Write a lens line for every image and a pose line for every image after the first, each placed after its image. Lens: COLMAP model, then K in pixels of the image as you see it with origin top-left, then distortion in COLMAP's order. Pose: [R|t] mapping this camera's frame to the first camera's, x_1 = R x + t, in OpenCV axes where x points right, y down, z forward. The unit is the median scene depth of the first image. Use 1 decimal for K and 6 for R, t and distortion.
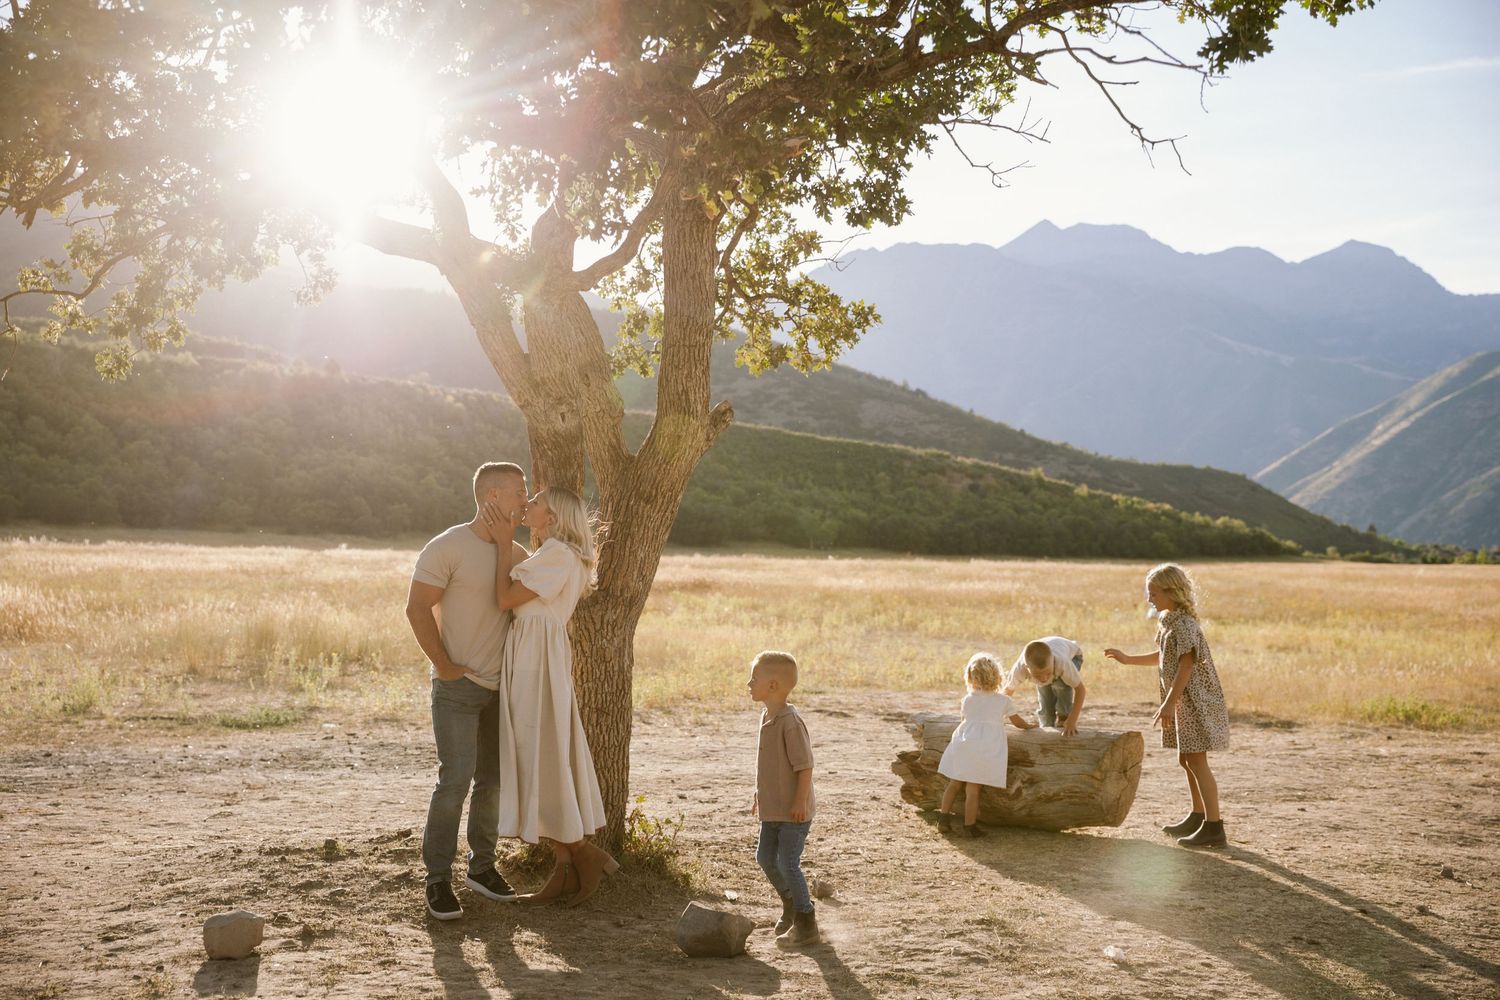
lens RADIAL K [[1817.8, 0, 750.0], [0, 1817.8, 500.0], [0, 0, 1]] dist [0.014474, -0.006033]
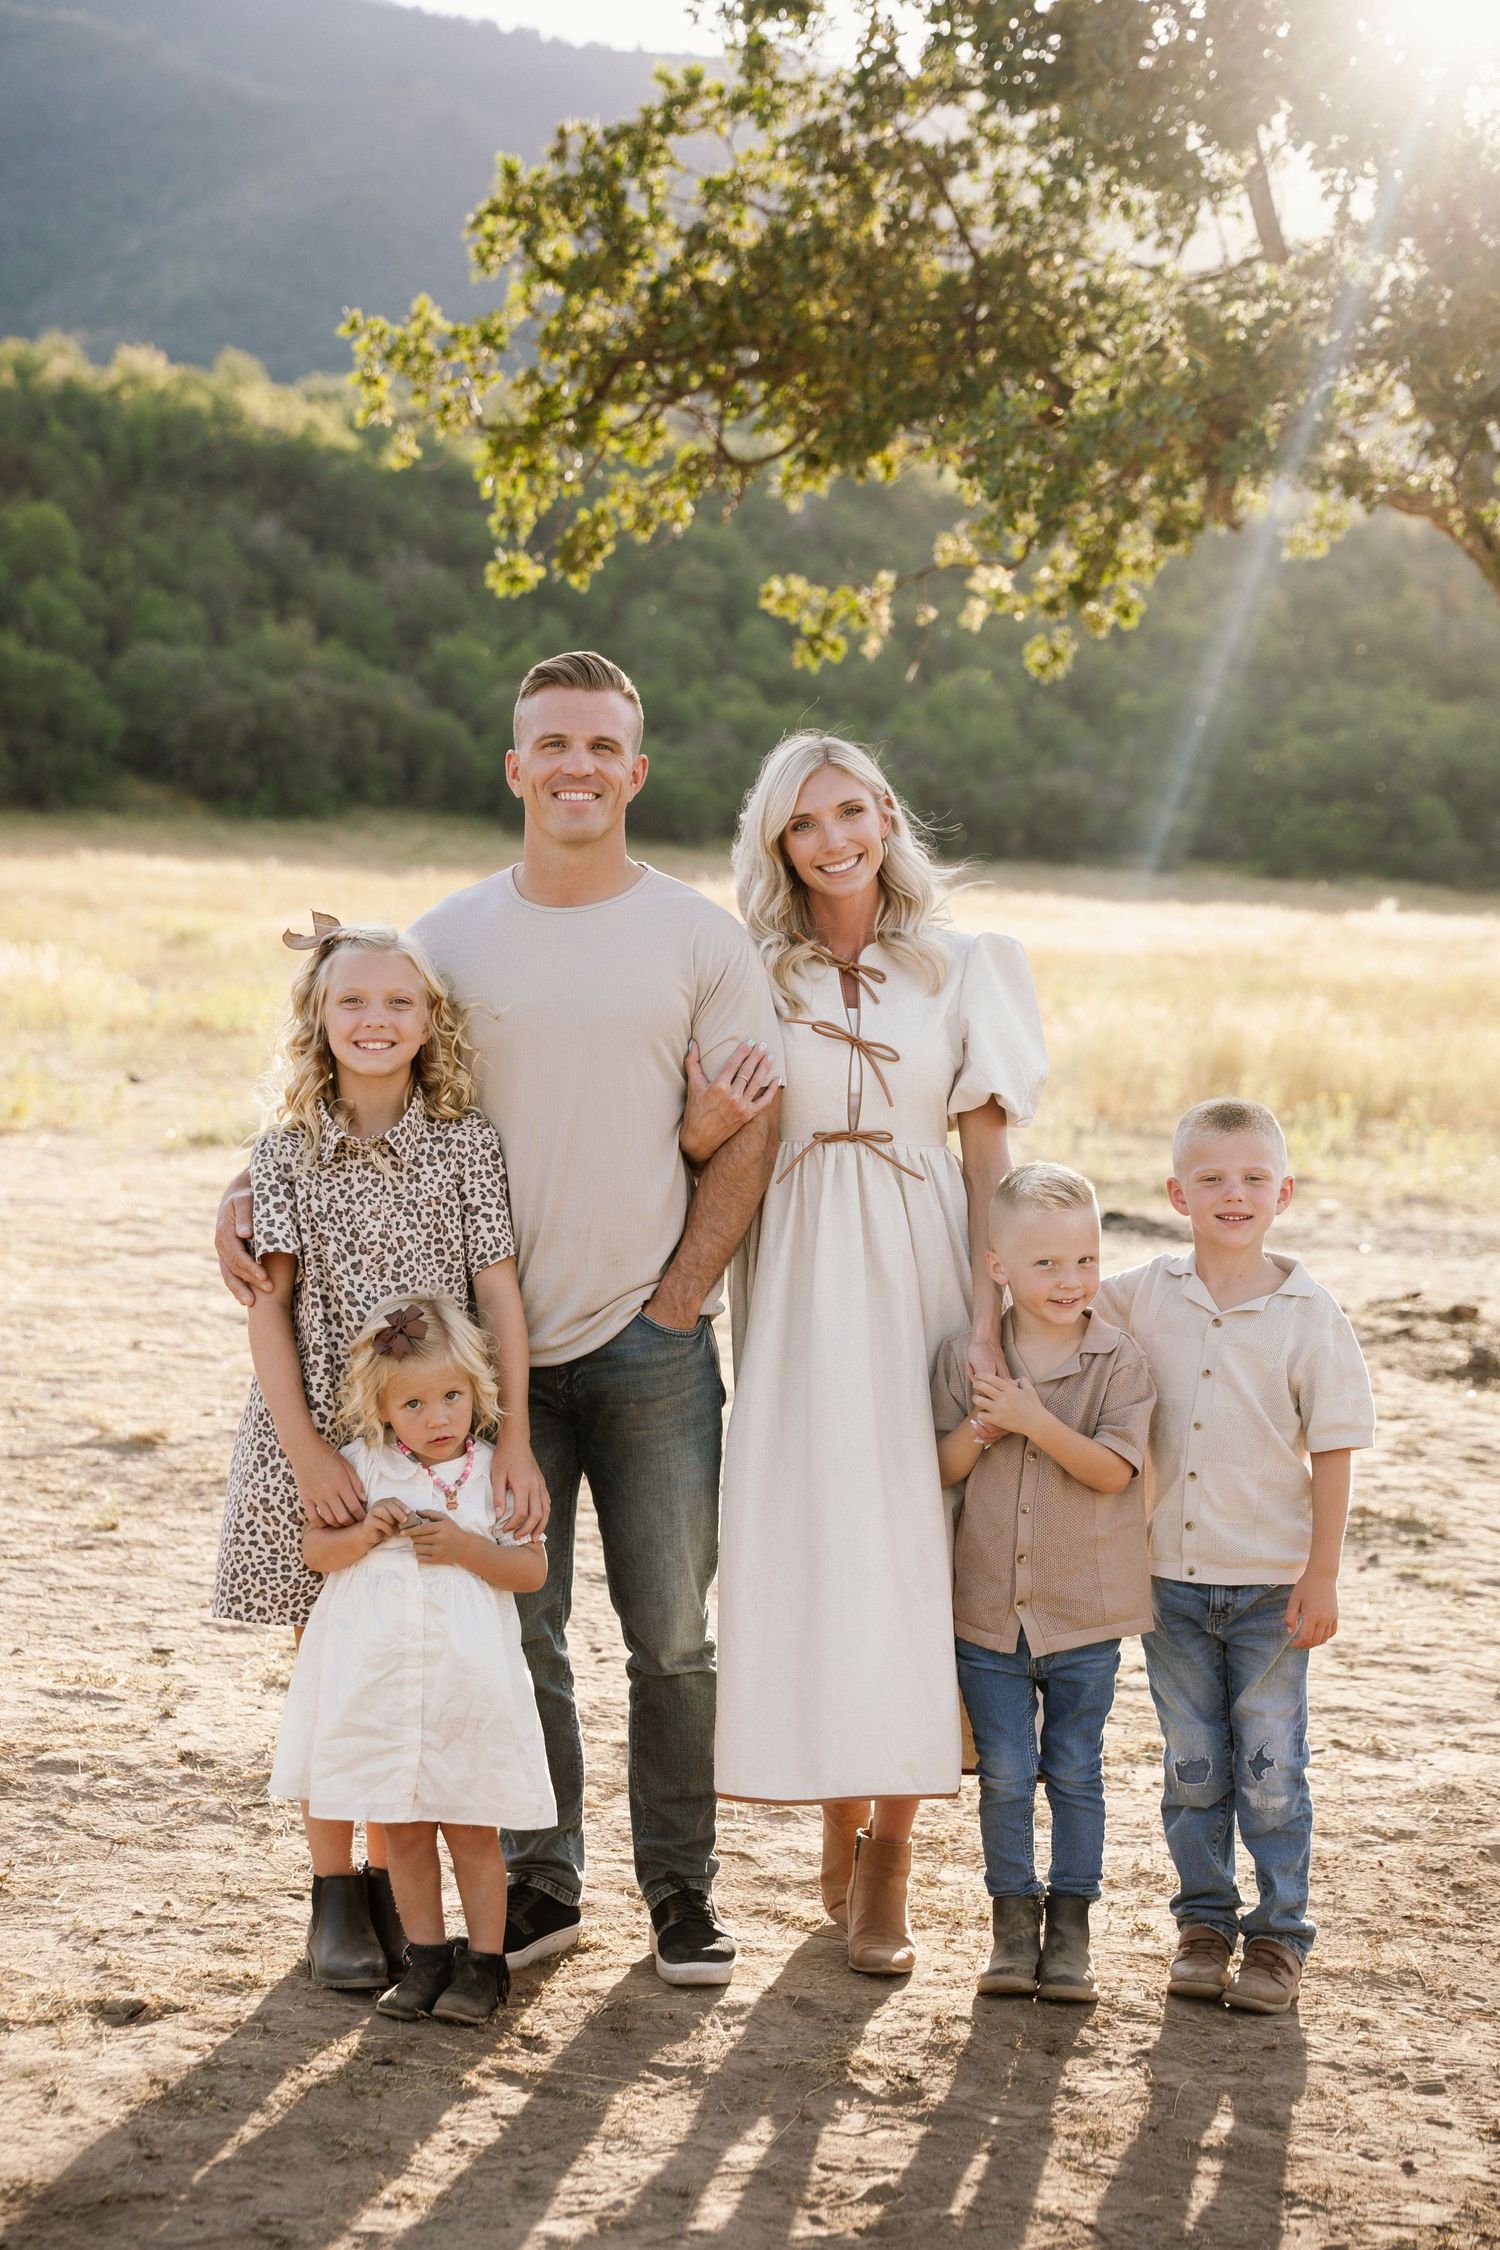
lens RADIAL K [[5205.8, 0, 750.0], [0, 5205.8, 1125.0], [0, 0, 1]] dist [0.418727, 0.029906]
pose [[0.939706, 0.037527, -0.339917, 0.120645], [-0.015230, 0.997567, 0.068029, -0.011407], [0.341643, -0.058750, 0.937992, -0.470173]]
